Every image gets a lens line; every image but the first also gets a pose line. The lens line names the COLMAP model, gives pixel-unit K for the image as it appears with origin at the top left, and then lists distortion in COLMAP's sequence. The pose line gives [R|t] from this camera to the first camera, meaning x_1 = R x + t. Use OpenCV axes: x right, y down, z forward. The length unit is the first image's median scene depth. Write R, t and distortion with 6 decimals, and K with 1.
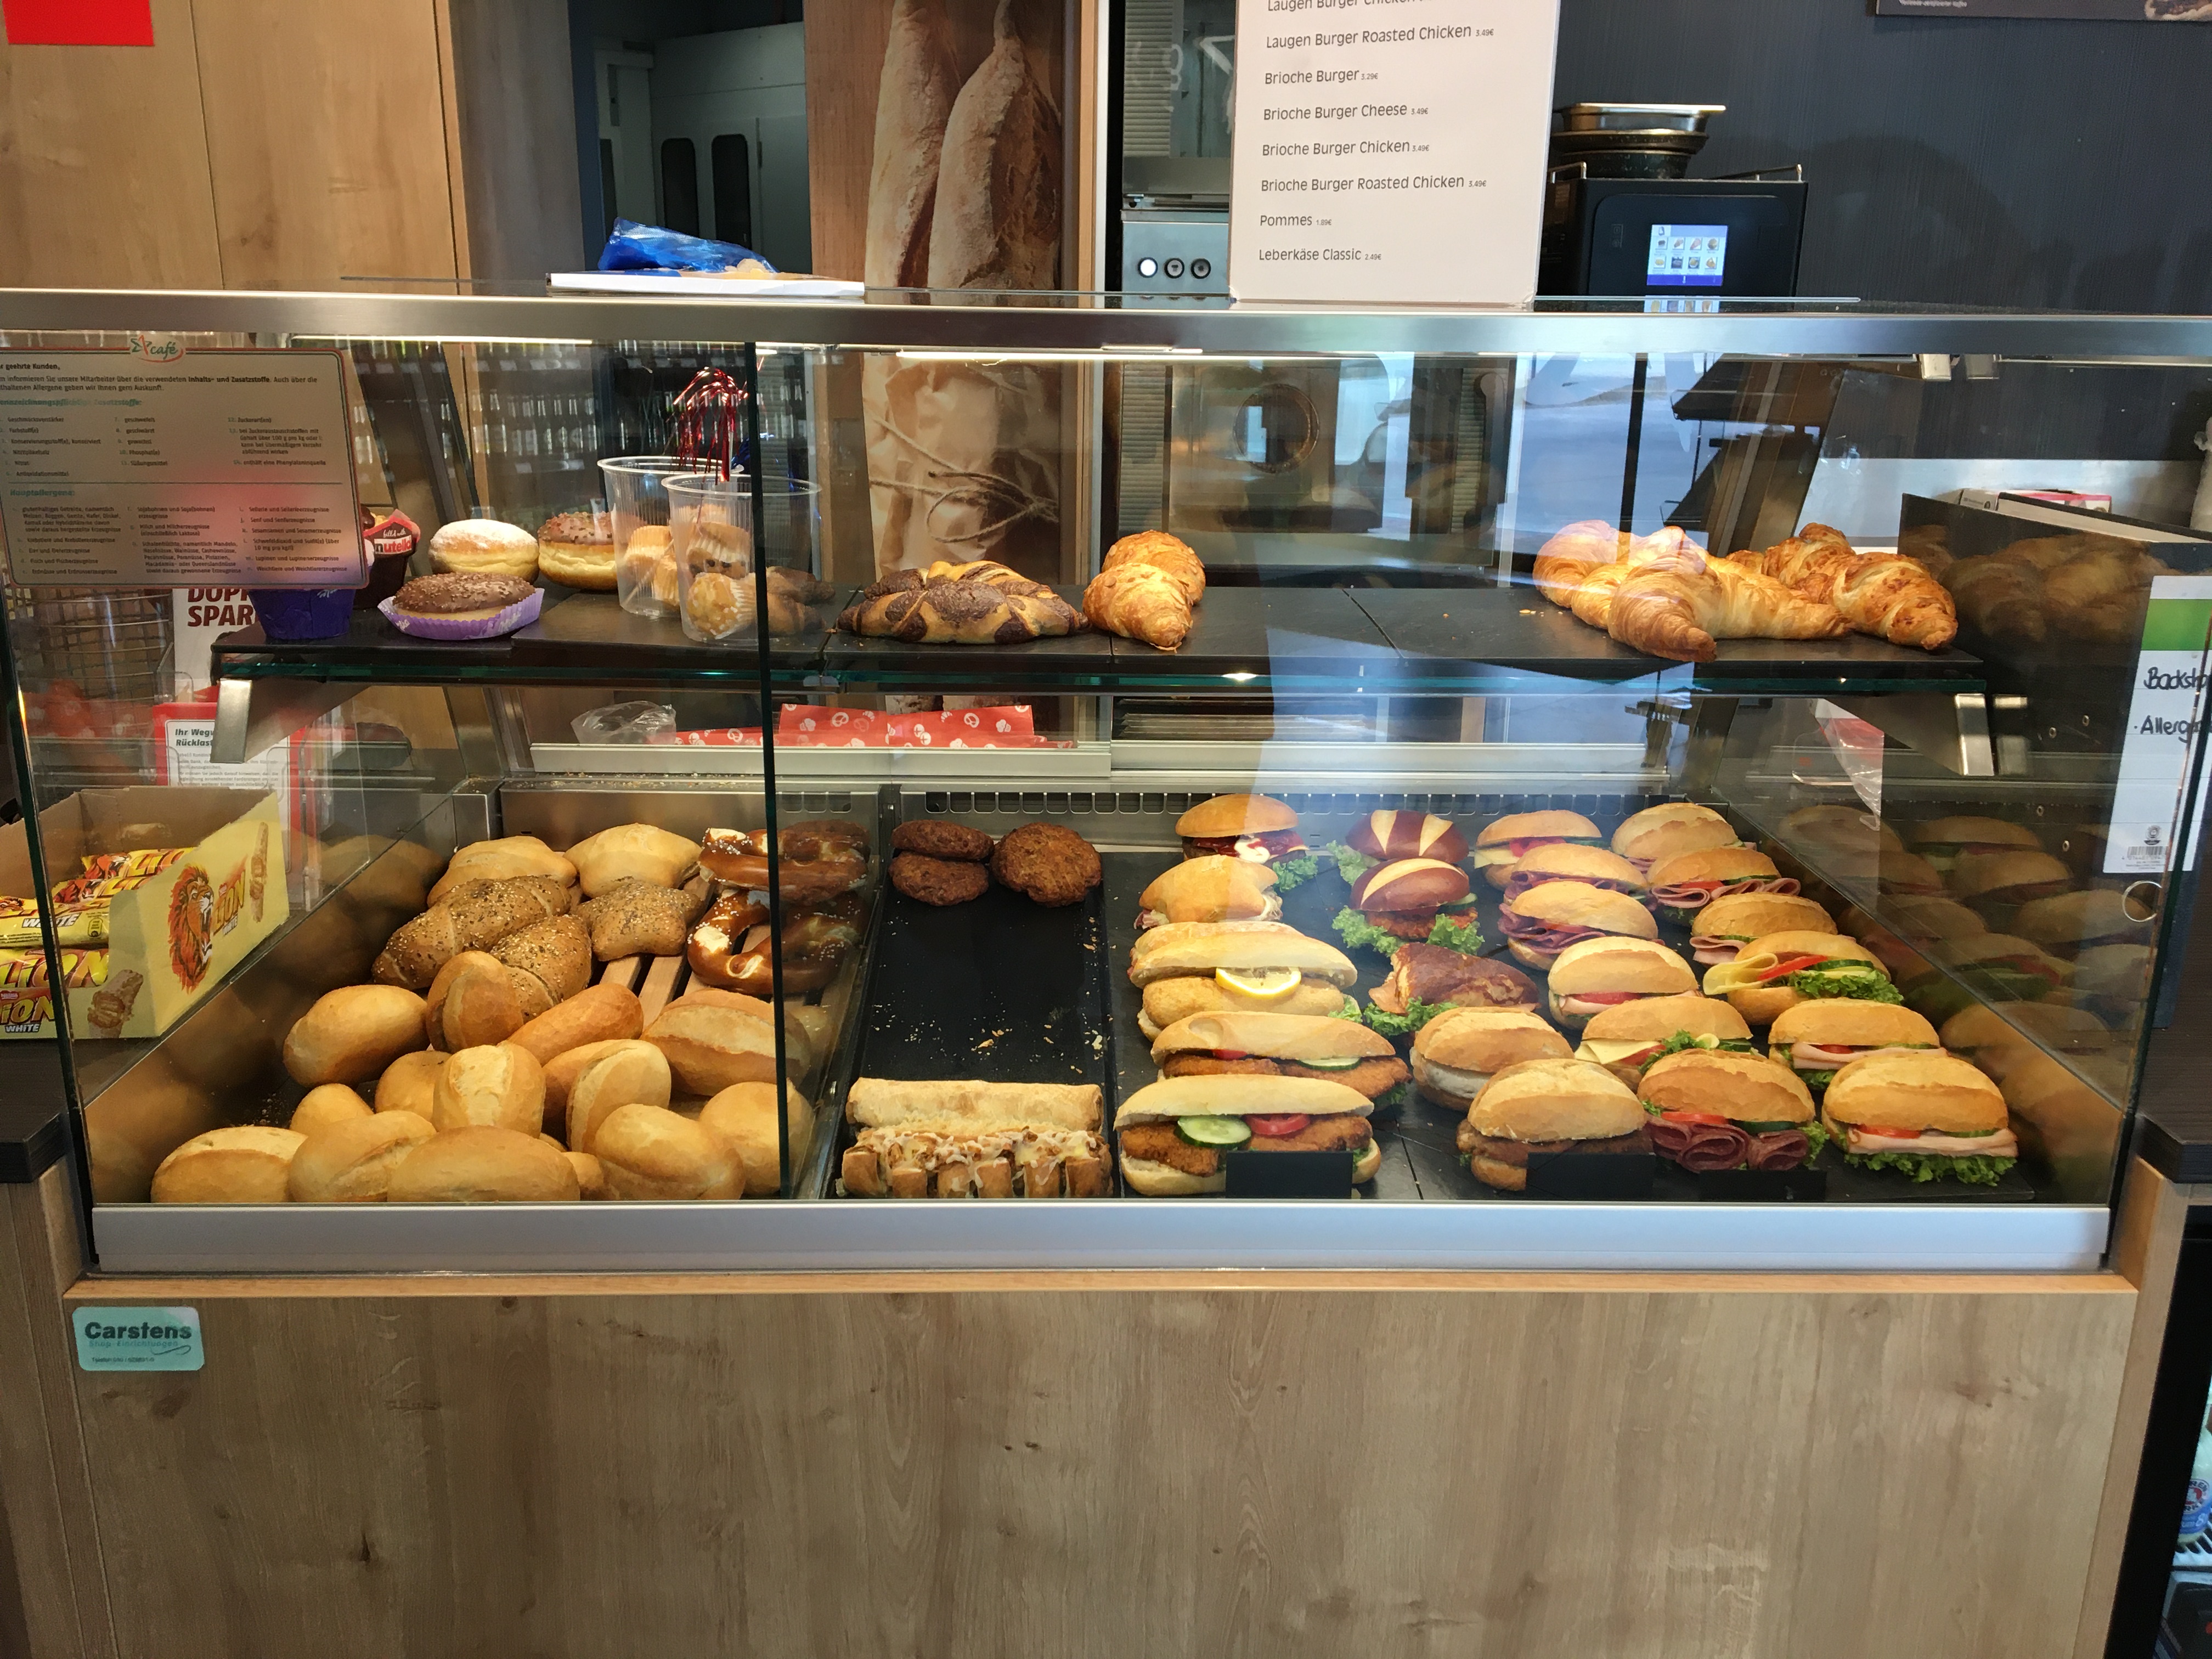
lens RADIAL K [[1840.9, 0, 1111.1], [0, 1840.9, 838.3], [0, 0, 1]] dist [0.018328, -0.002948]
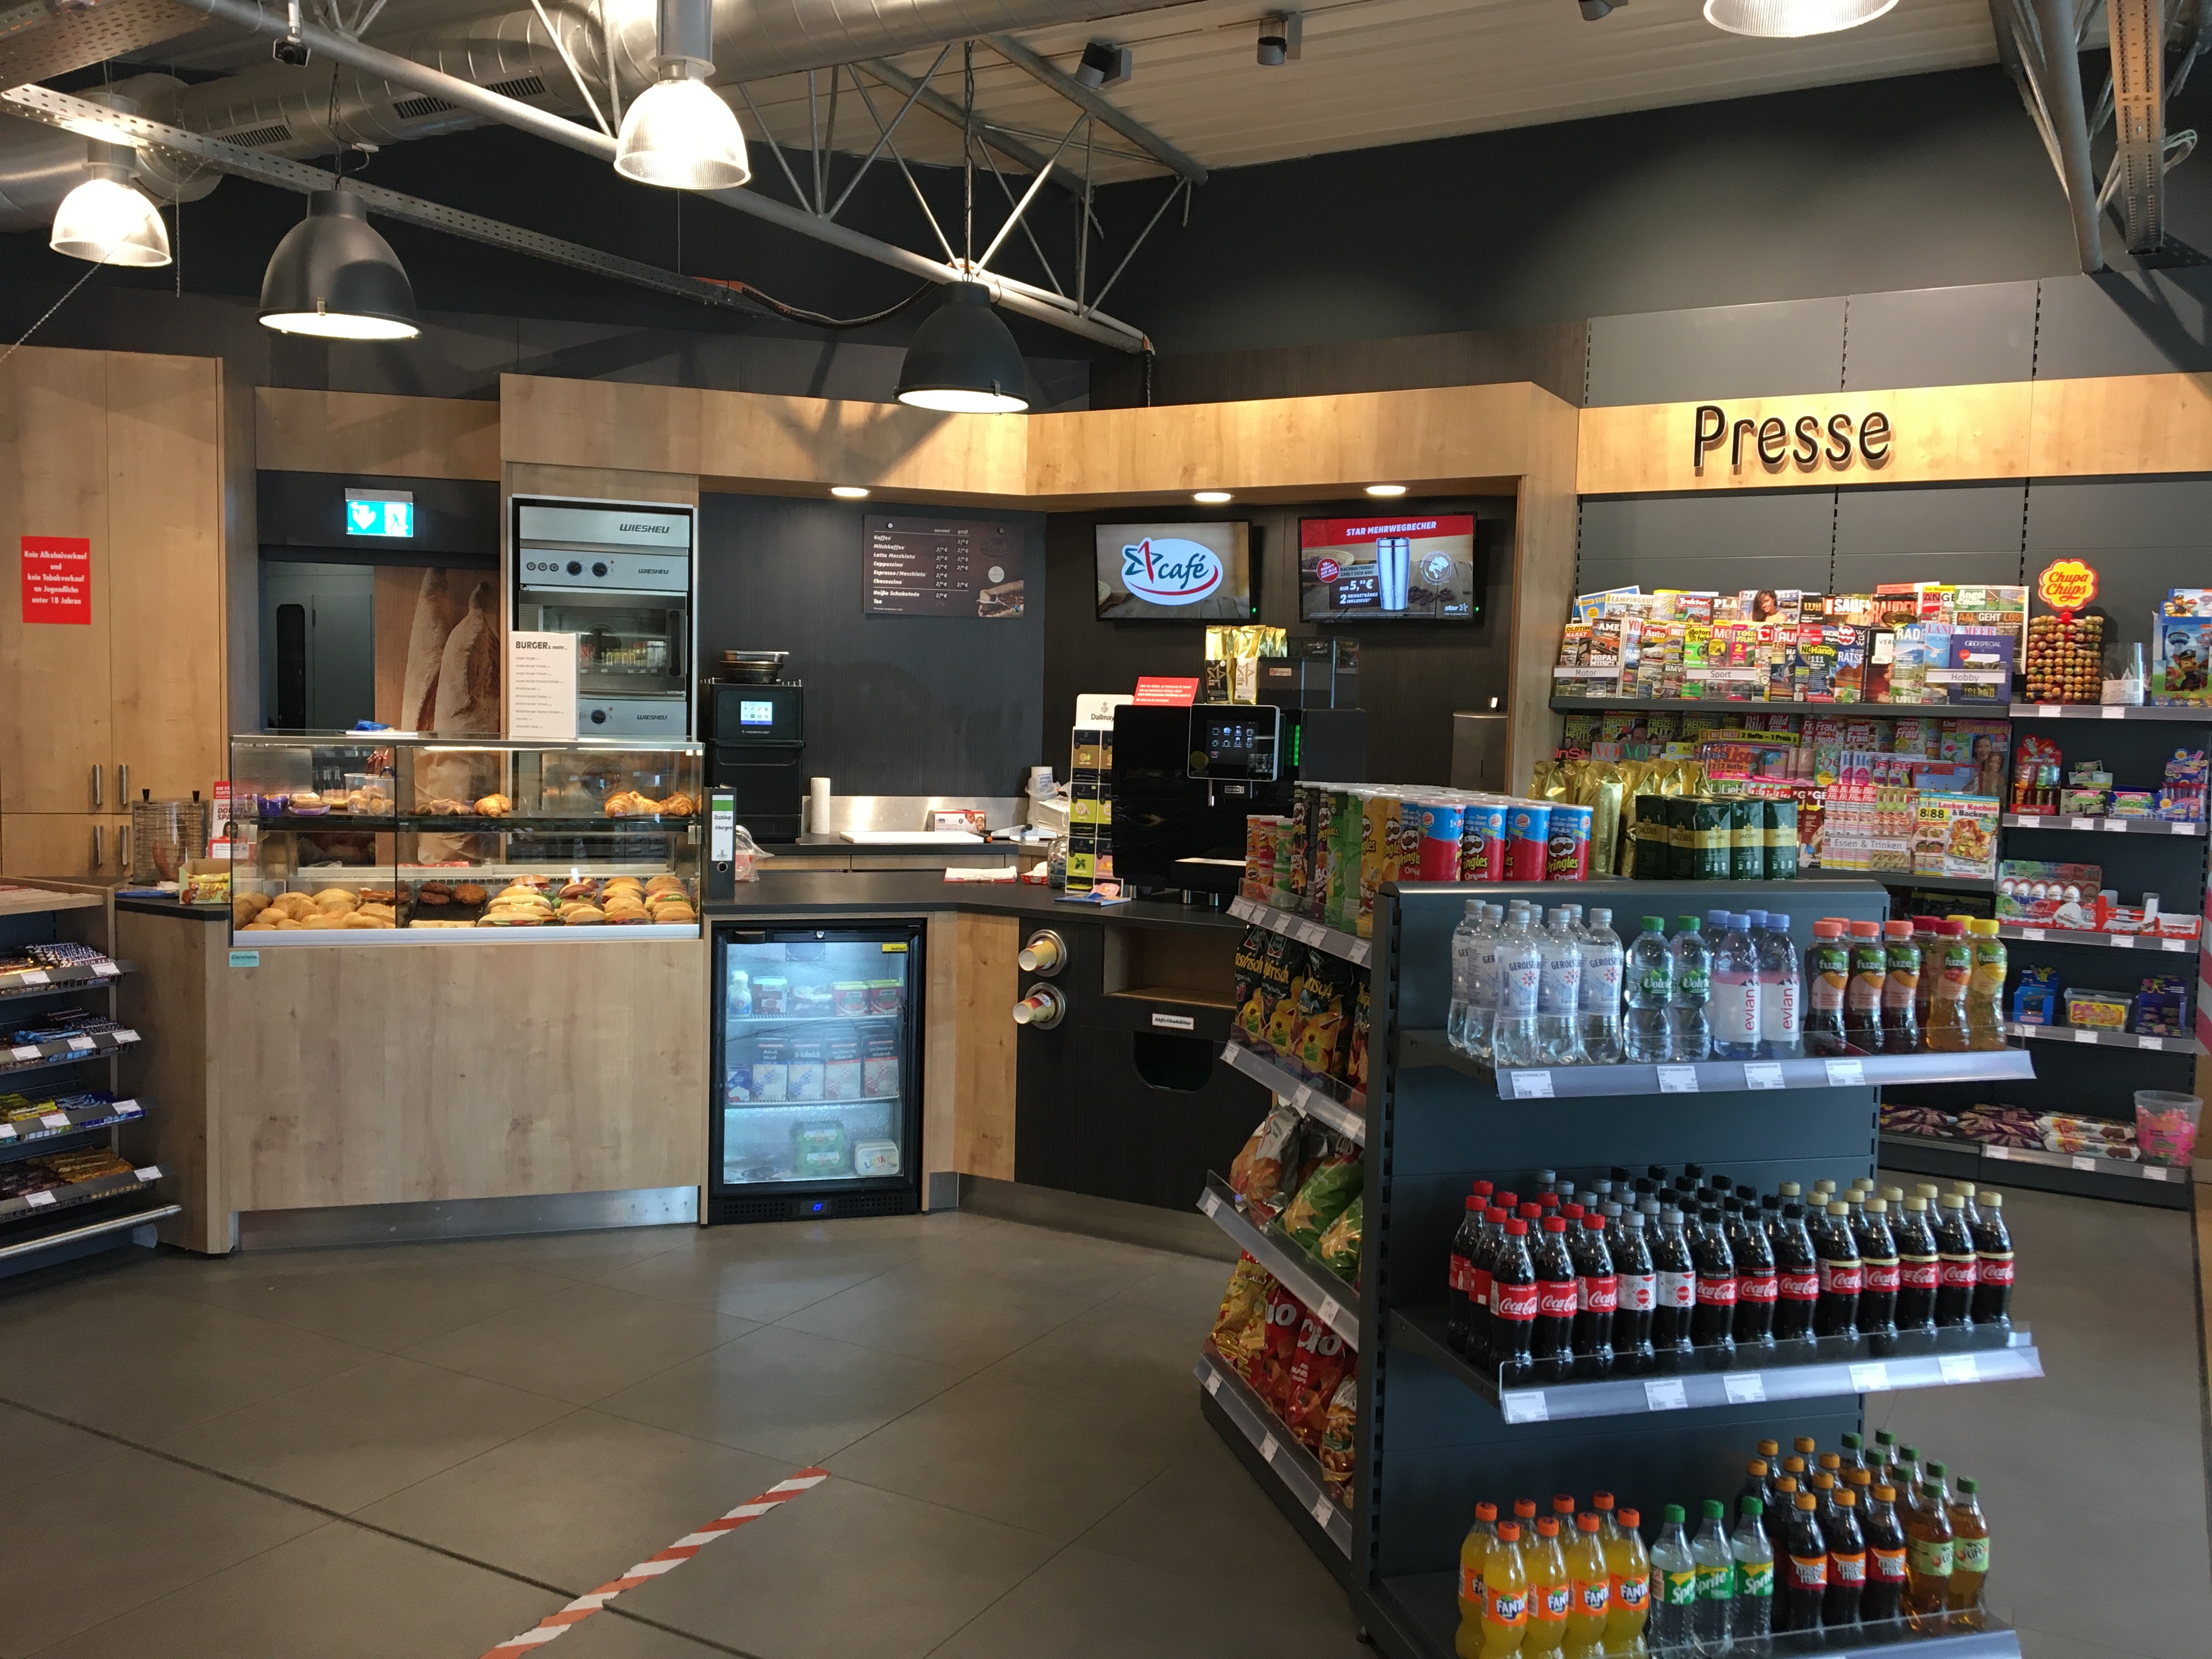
lens RADIAL K [[1840.9, 0, 1113.4], [0, 1840.9, 821.9], [0, 0, 1]] dist [0.018328, -0.002948]
pose [[0.967308, -0.007296, 0.253499, 0.303402], [0.062612, 0.975513, -0.210840, 0.810500], [-0.245753, 0.219819, 0.944079, -3.034496]]
